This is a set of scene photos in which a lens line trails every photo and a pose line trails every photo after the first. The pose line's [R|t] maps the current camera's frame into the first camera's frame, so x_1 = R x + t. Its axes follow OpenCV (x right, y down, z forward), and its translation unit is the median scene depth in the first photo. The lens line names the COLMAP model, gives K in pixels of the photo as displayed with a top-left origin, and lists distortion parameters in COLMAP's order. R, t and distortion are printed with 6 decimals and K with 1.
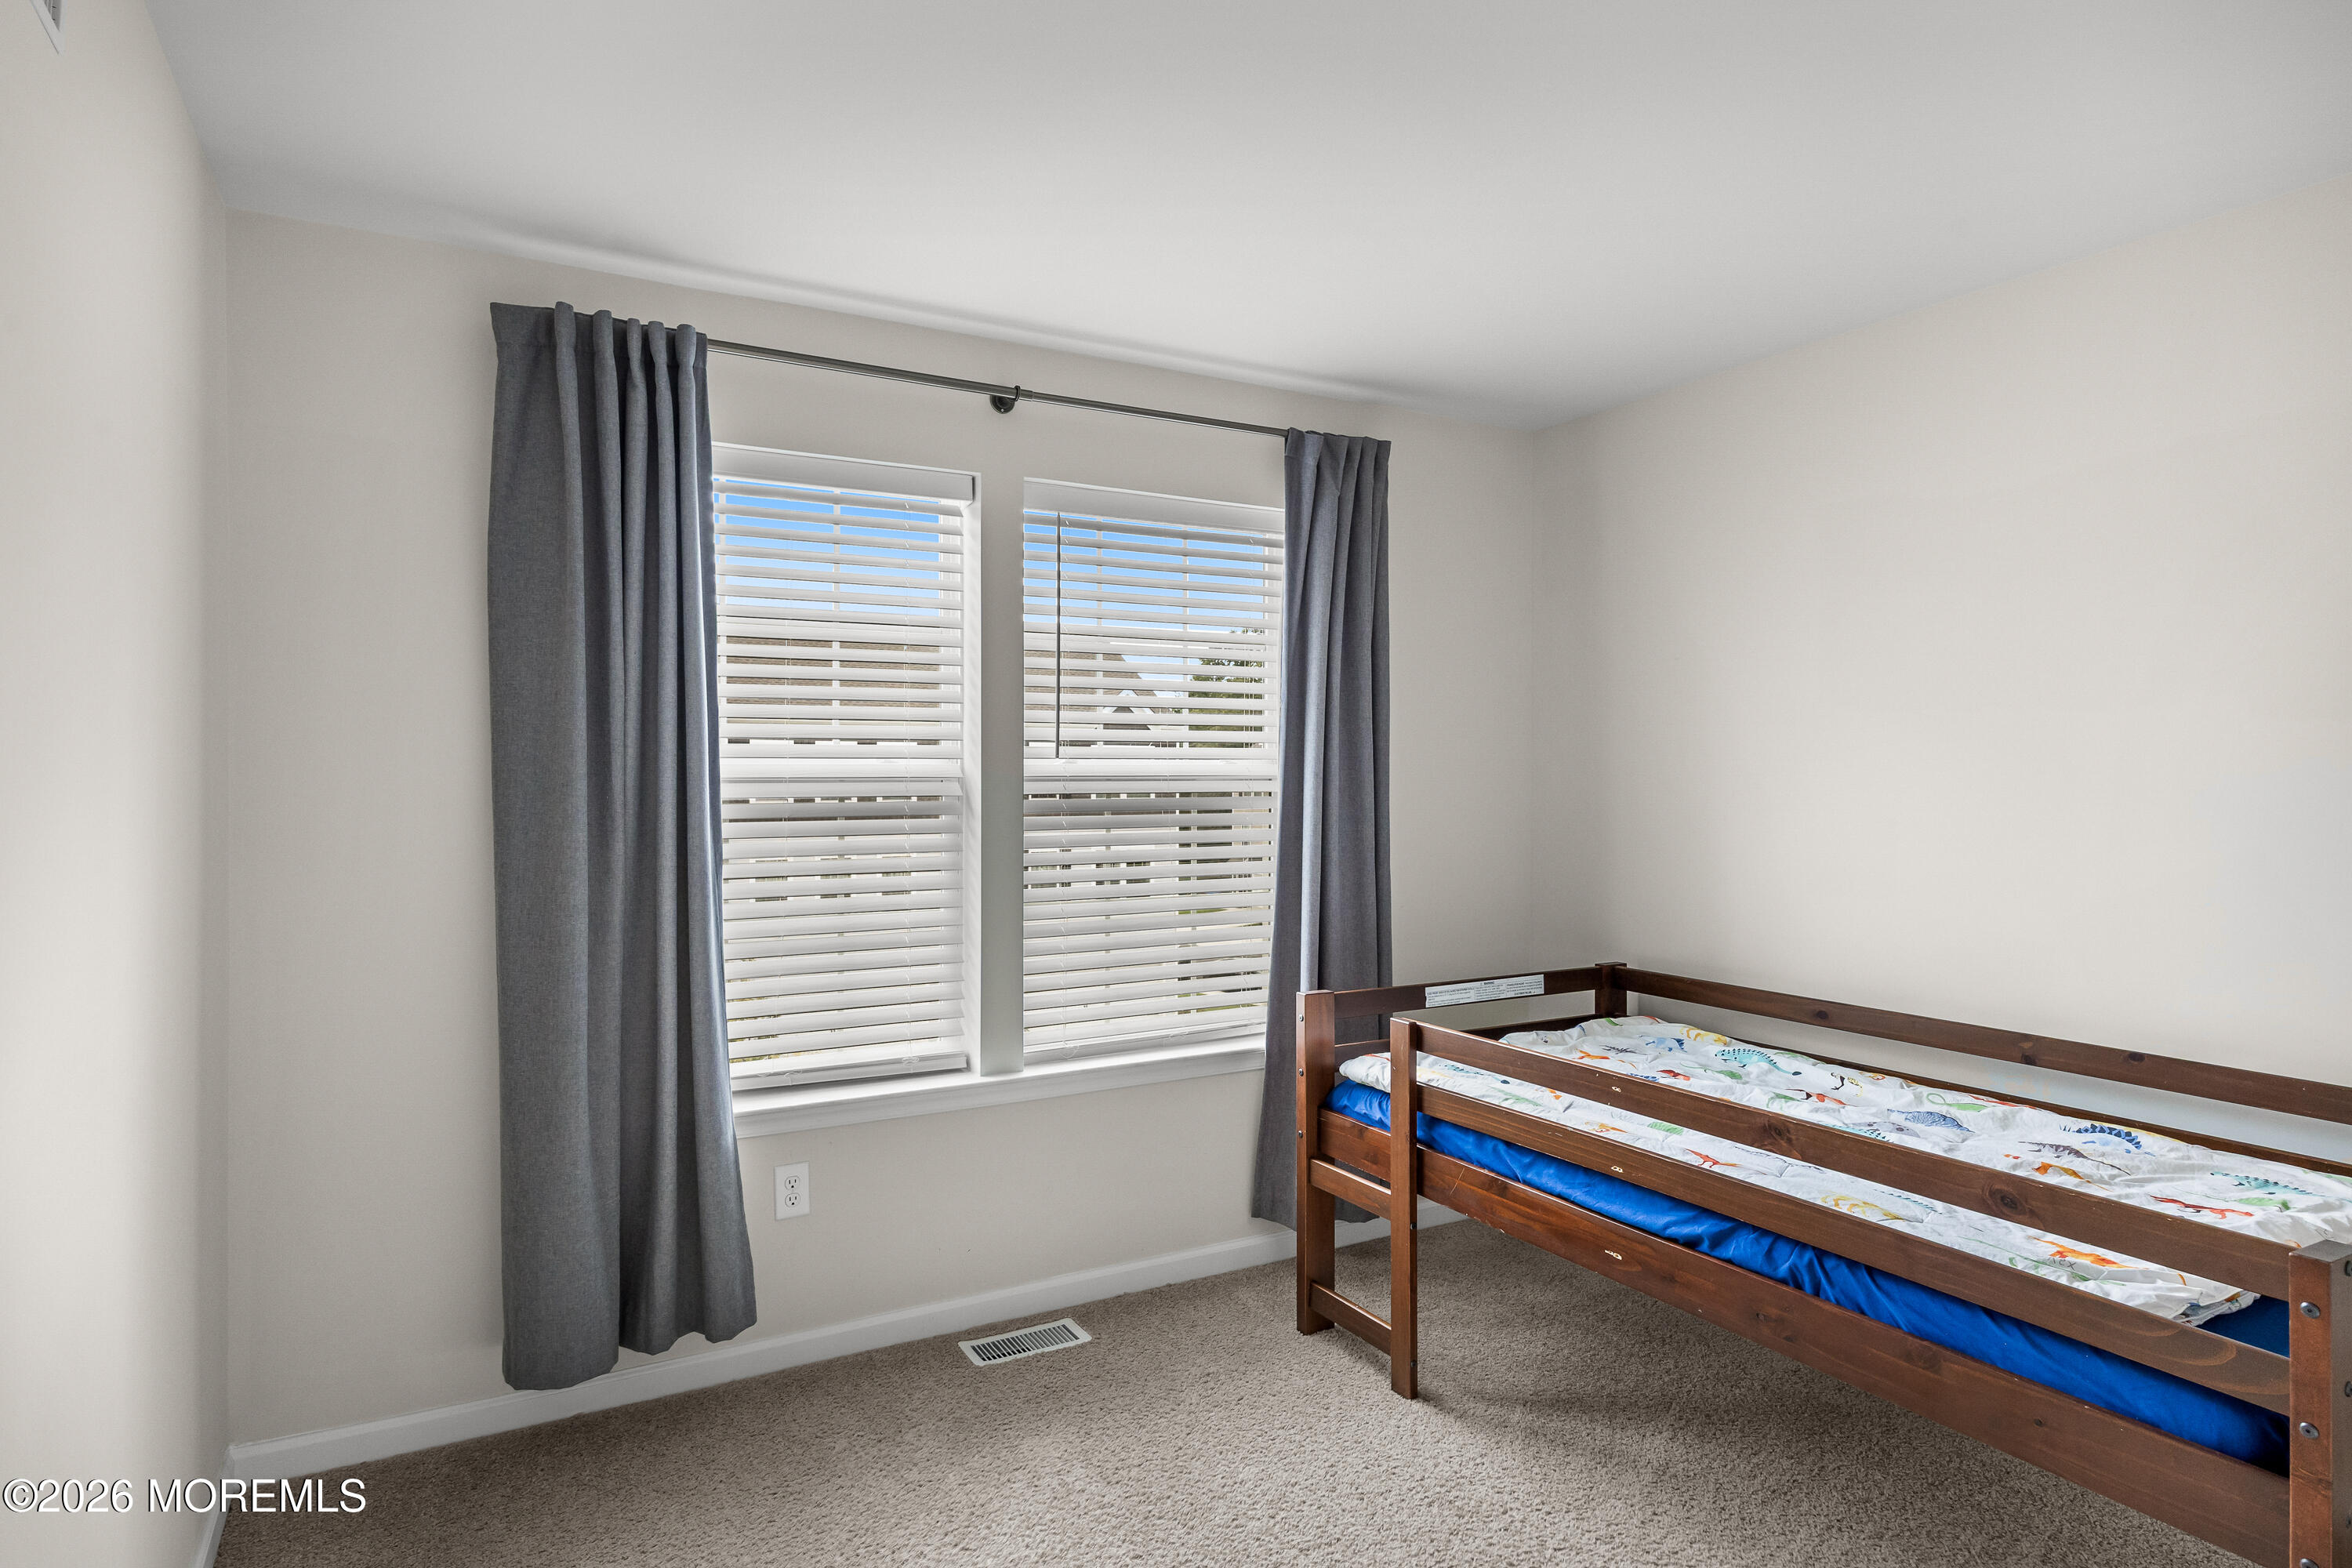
lens RADIAL K [[1310.3, 0, 1131.4], [0, 1310.3, 776.2], [0, 0, 1]] dist [-0.016452, 0.000658]
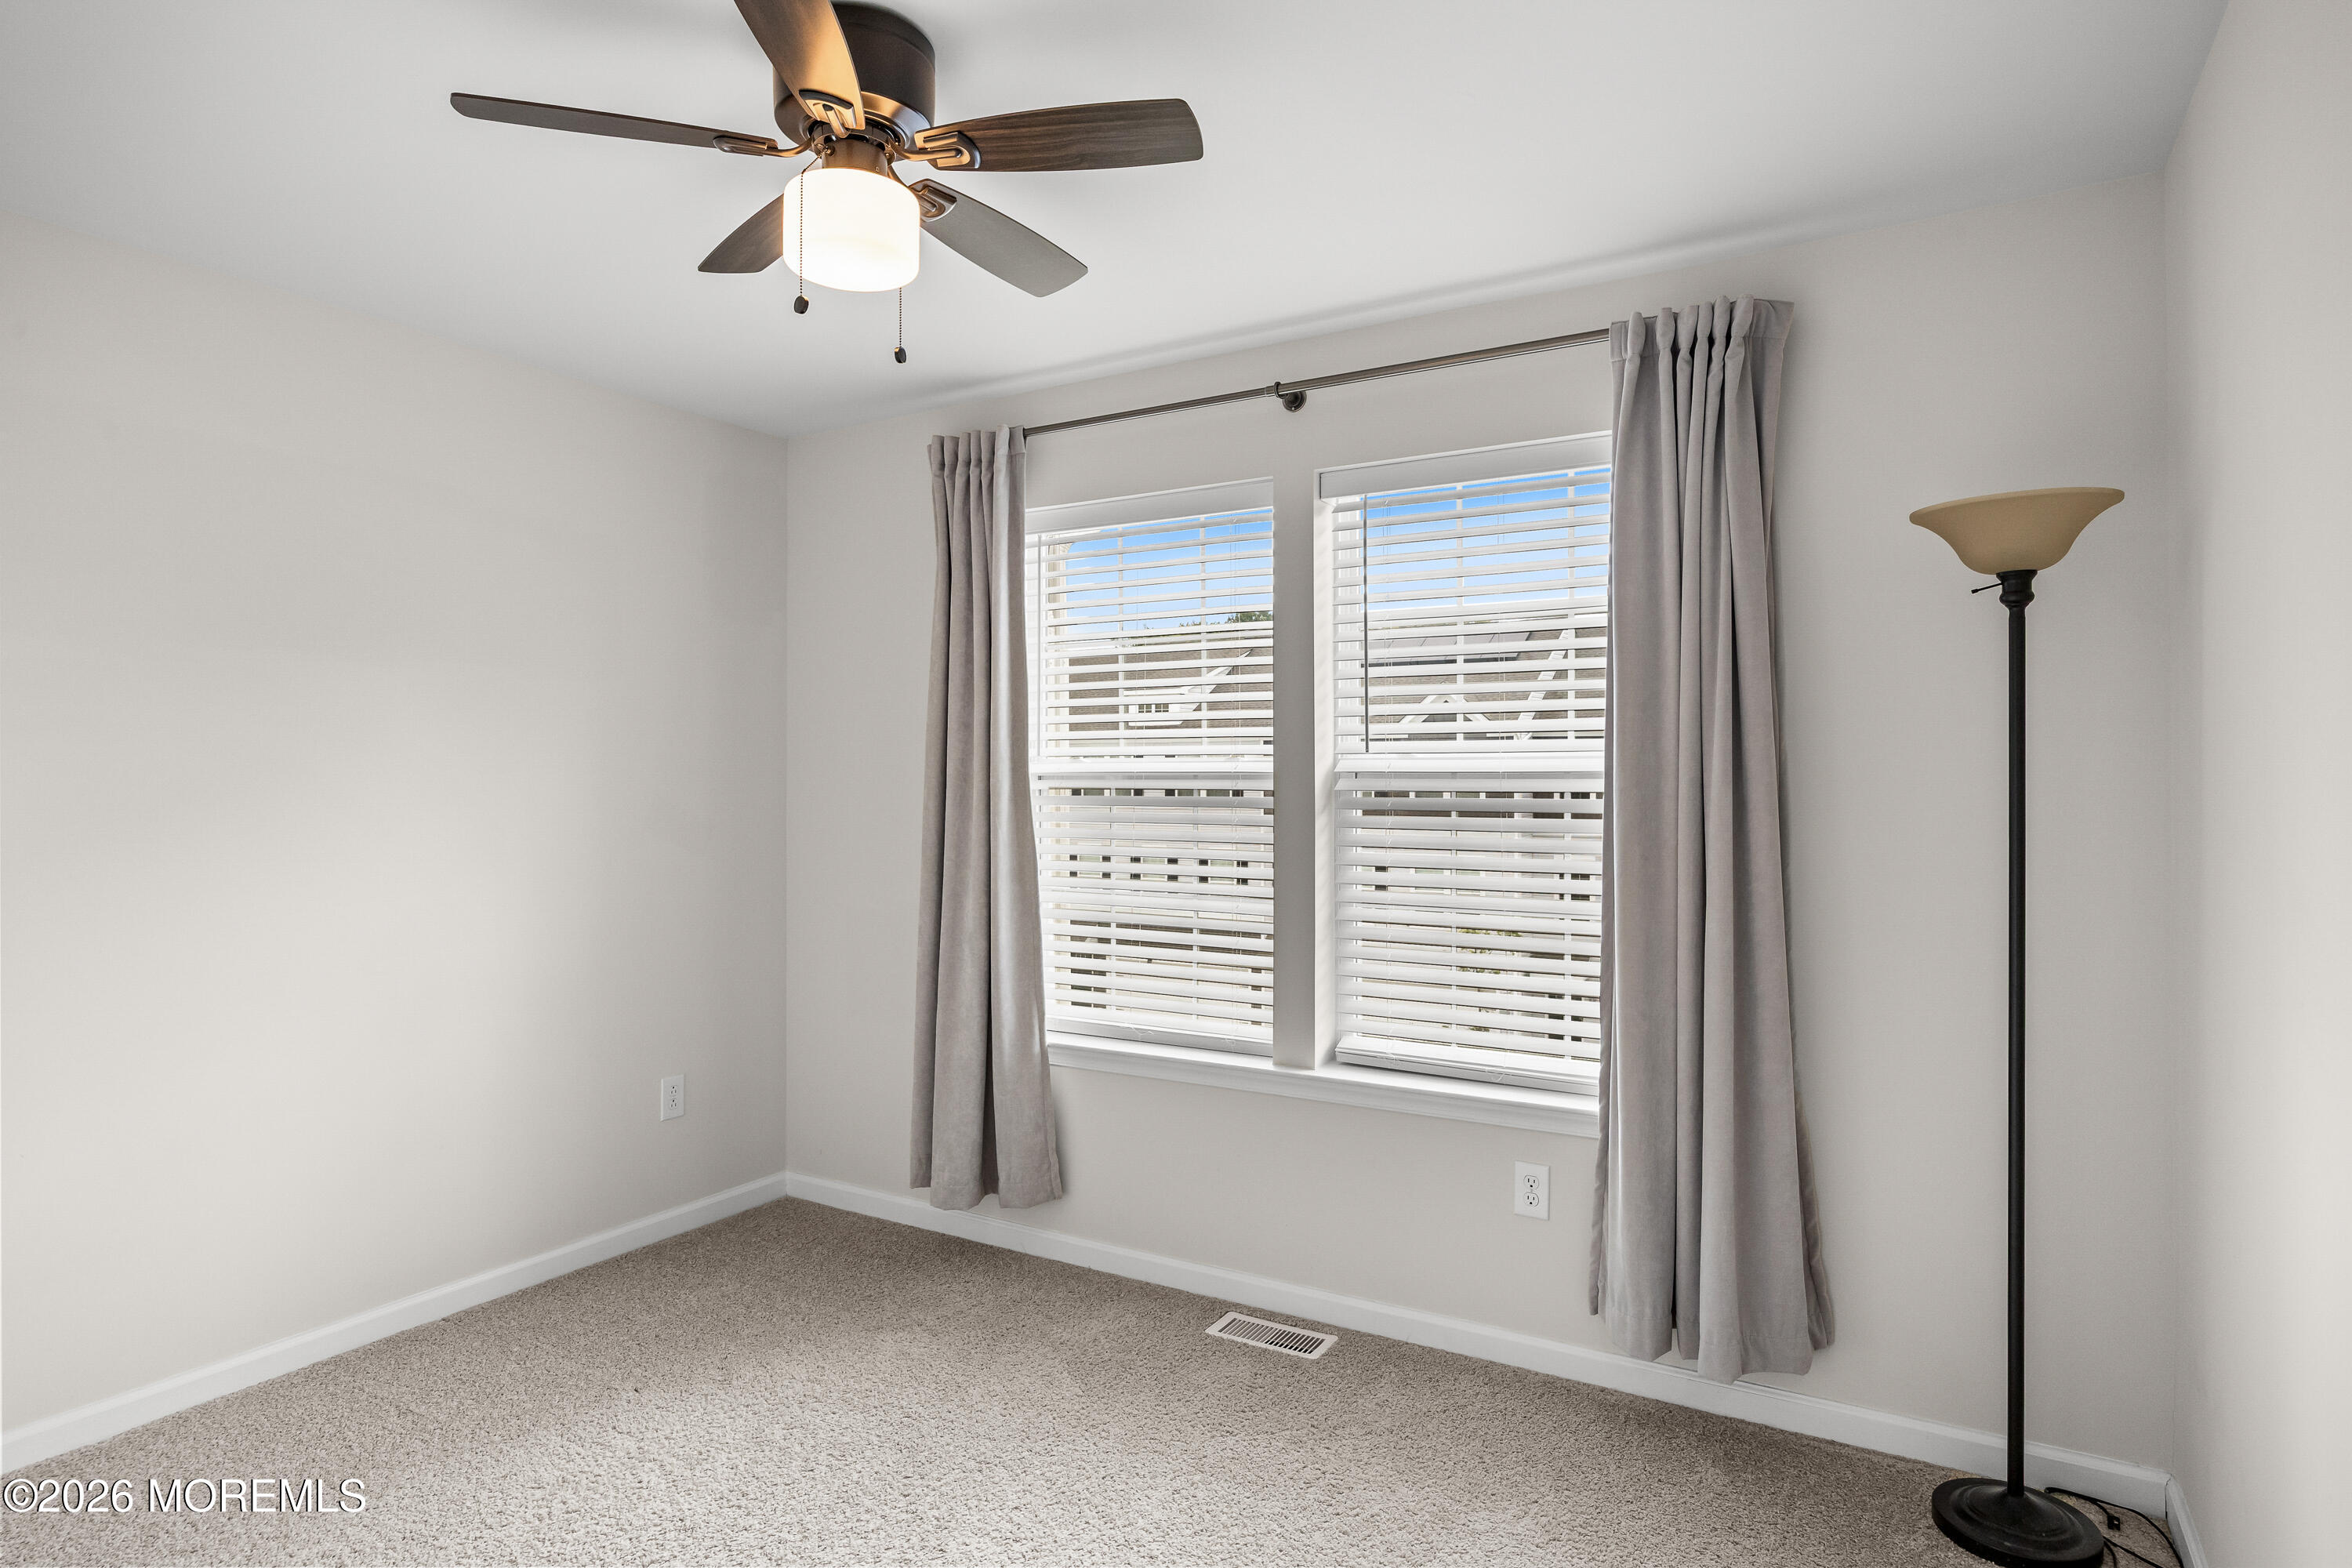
lens RADIAL K [[1310.3, 0, 1131.4], [0, 1310.3, 776.2], [0, 0, 1]] dist [-0.016452, 0.000658]
pose [[0.482215, 0.002744, -0.876049, 0.694858], [0.002871, 0.999985, 0.004712, -0.002718], [0.876048, -0.004787, 0.482200, 0.391934]]
